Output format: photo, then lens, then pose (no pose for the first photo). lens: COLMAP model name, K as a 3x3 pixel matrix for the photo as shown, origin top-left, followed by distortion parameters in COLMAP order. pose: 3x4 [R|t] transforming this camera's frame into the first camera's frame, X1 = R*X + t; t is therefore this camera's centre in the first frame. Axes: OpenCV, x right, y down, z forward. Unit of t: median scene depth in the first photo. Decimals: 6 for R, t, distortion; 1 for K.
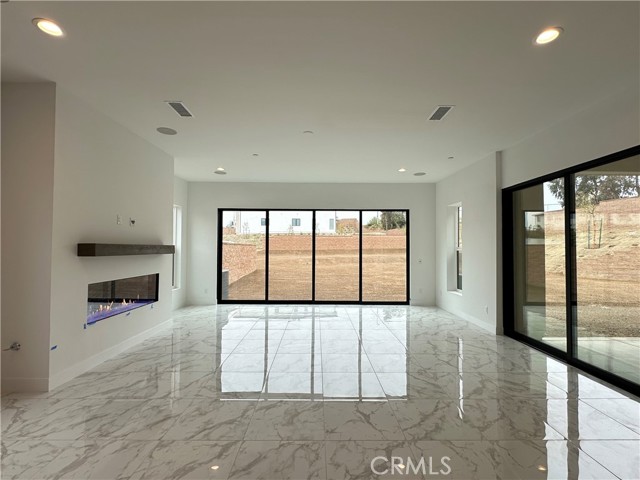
lens RADIAL K [[299.6, 0, 318.9], [0, 299.6, 241.9], [0, 0, 1]] dist [-0.004735, 0.000874]
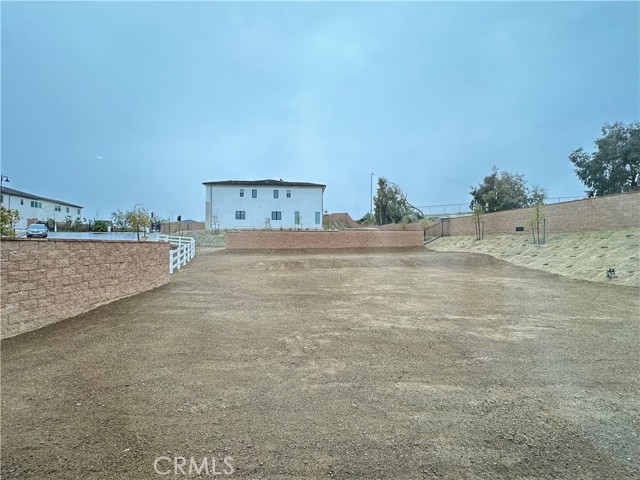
lens RADIAL K [[299.6, 0, 323.7], [0, 299.6, 245.5], [0, 0, 1]] dist [-0.004735, 0.000874]
pose [[0.999437, -0.000440, 0.033553, 0.031807], [-0.000277, 0.999772, 0.021354, 0.001323], [-0.033555, -0.021351, 0.999209, 0.140057]]
